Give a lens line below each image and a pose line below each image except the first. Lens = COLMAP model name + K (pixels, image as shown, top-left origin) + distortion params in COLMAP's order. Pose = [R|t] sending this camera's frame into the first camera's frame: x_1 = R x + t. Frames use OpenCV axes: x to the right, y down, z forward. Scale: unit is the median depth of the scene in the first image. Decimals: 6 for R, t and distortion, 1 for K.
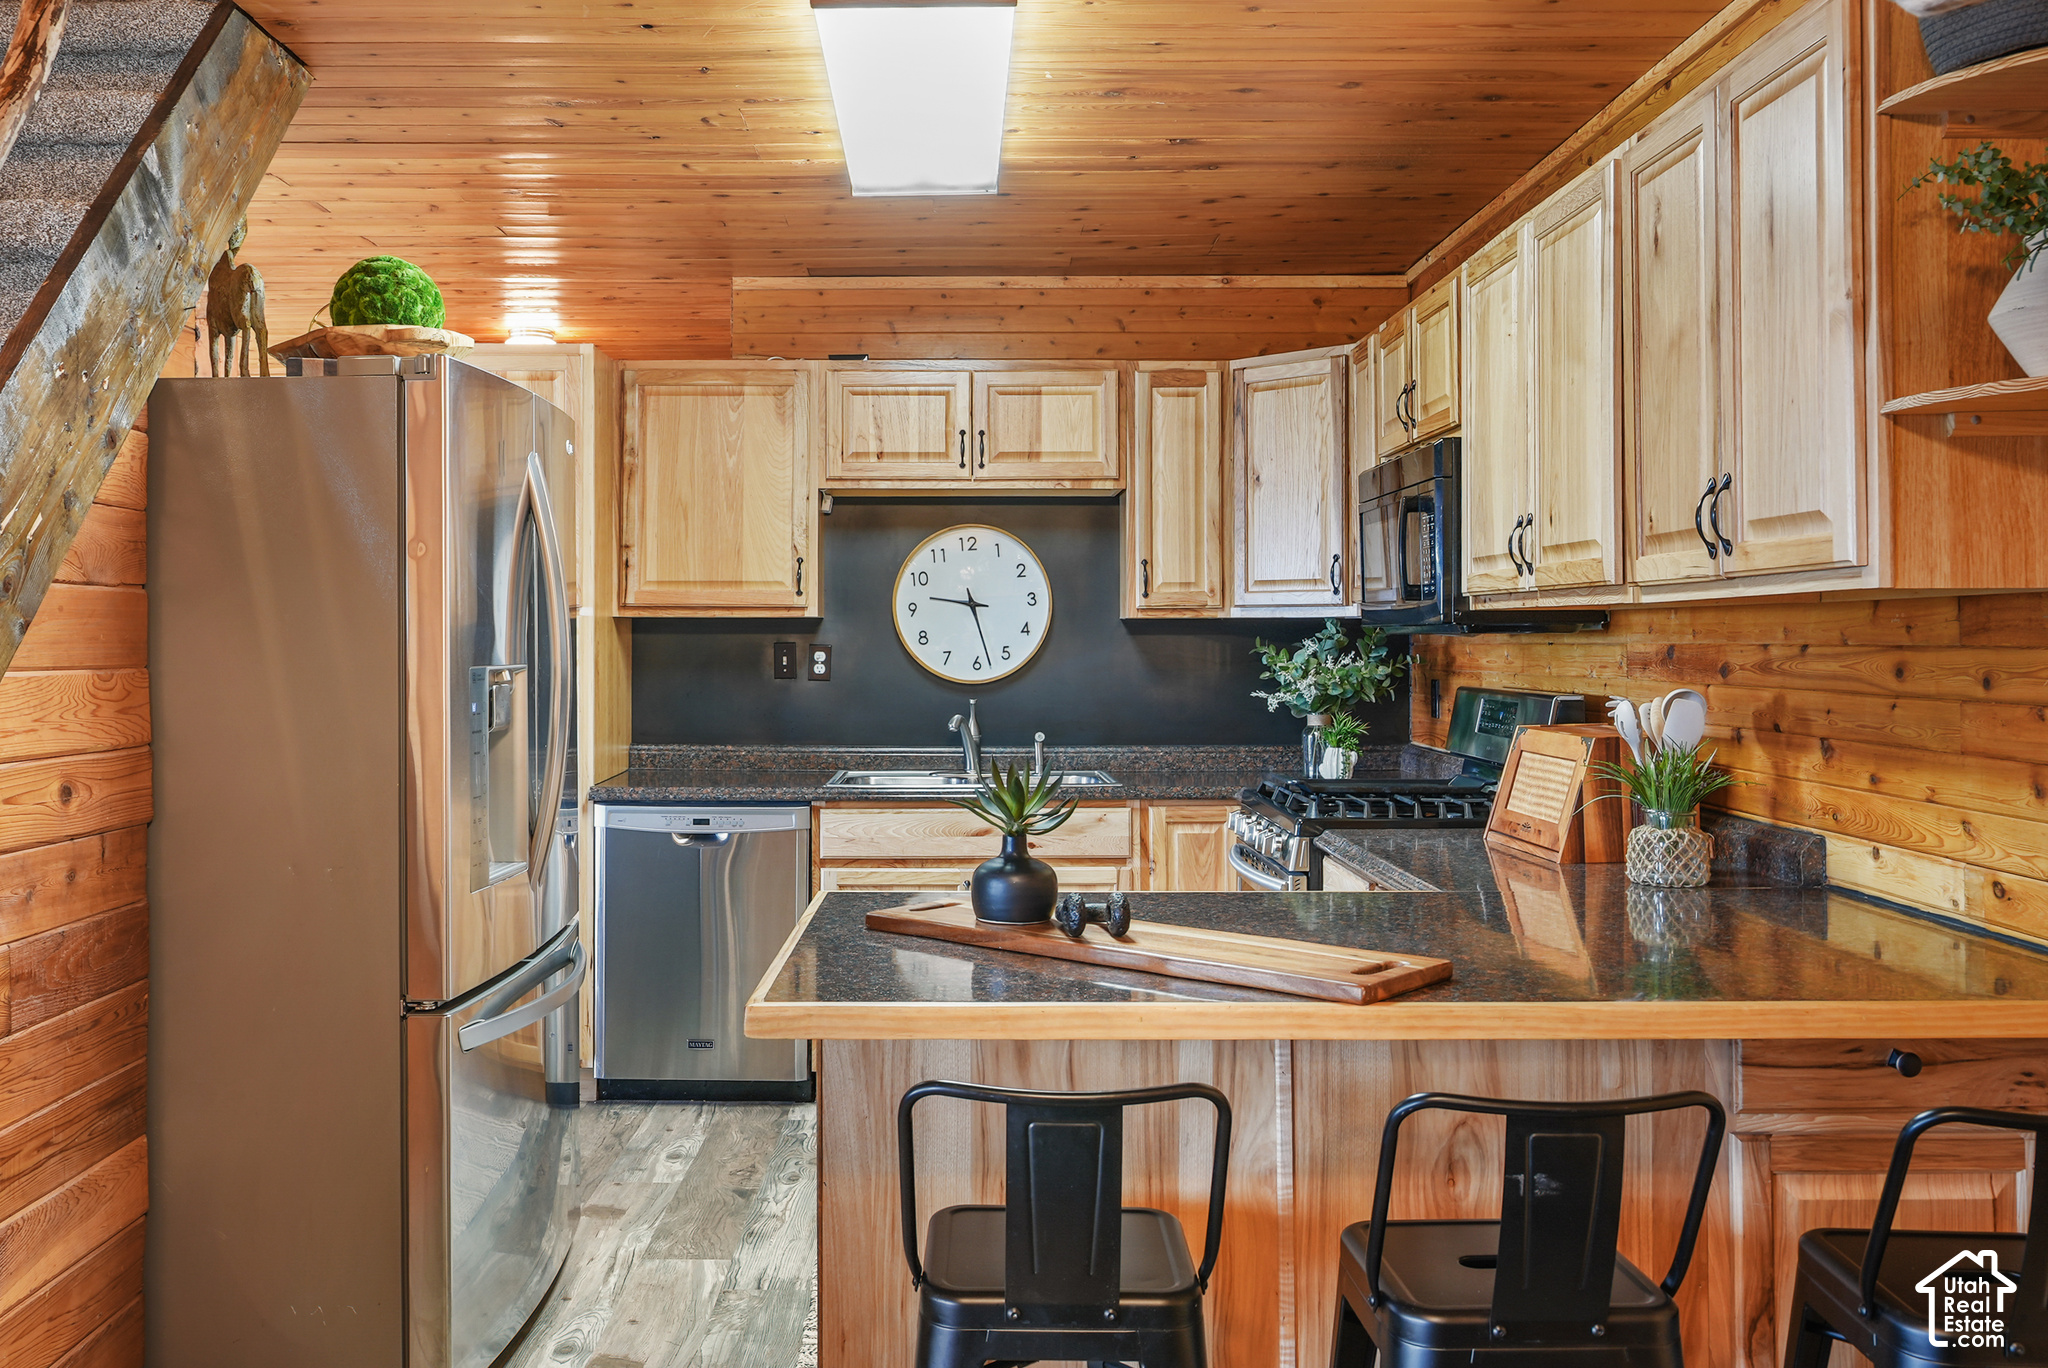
lens RADIAL K [[1757.1, 0, 1021.2], [0, 1757.1, 671.8], [0, 0, 1]] dist [0.004277, 0.005068]
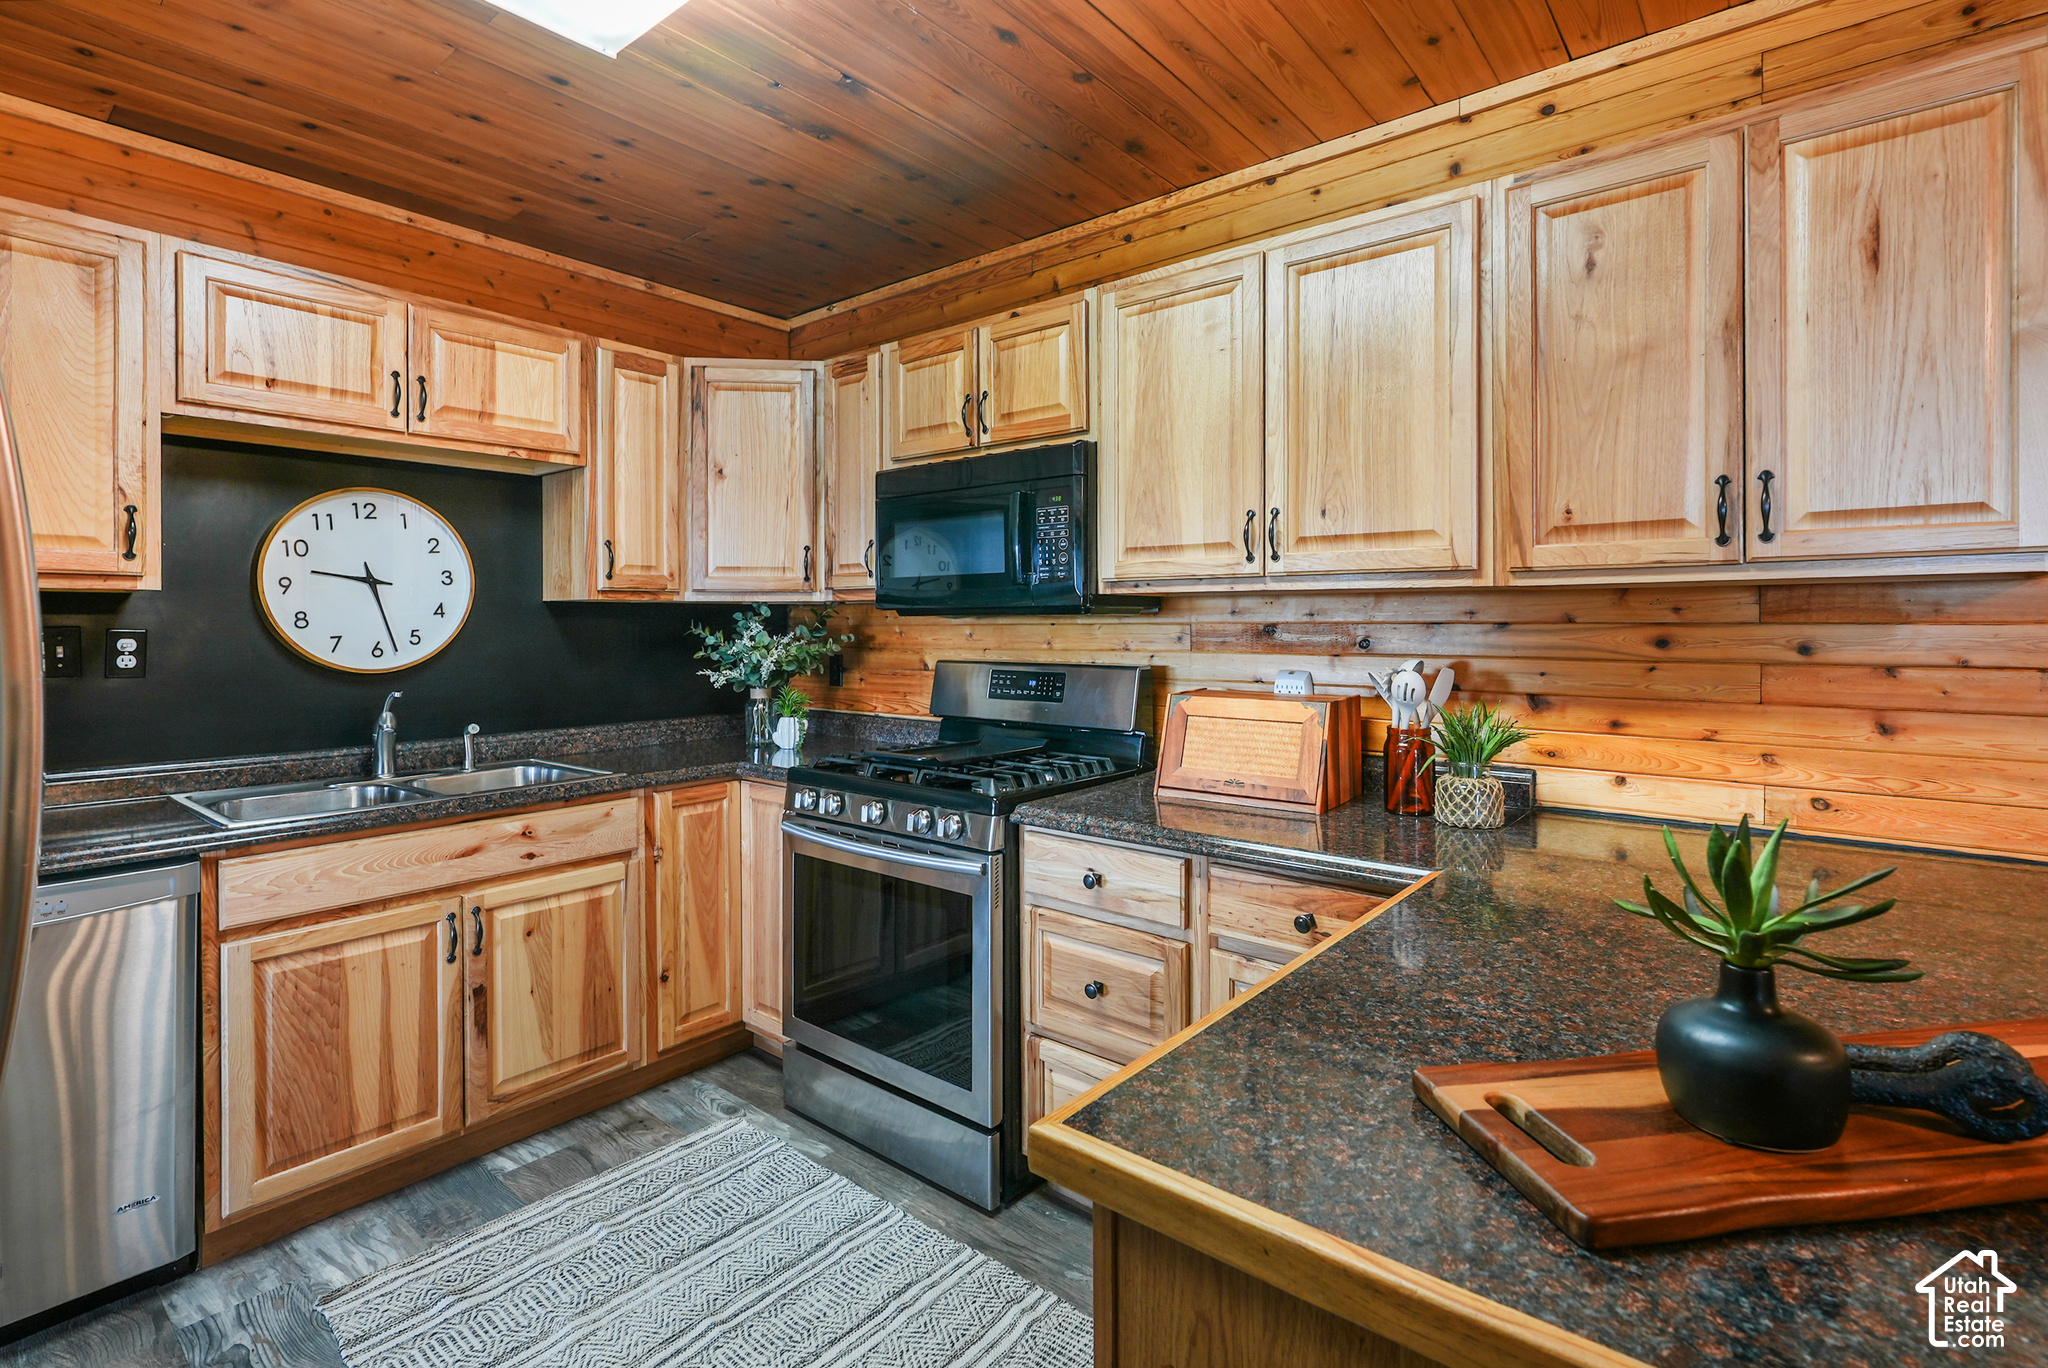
lens RADIAL K [[943.1, 0, 1028.3], [0, 943.1, 636.1], [0, 0, 1]] dist [-0.002599, 0.001566]
pose [[0.645998, -0.010860, 0.763262, -0.182241], [0.016307, 0.999867, 0.000424, -0.006803], [-0.763165, 0.012173, 0.646089, 0.481050]]
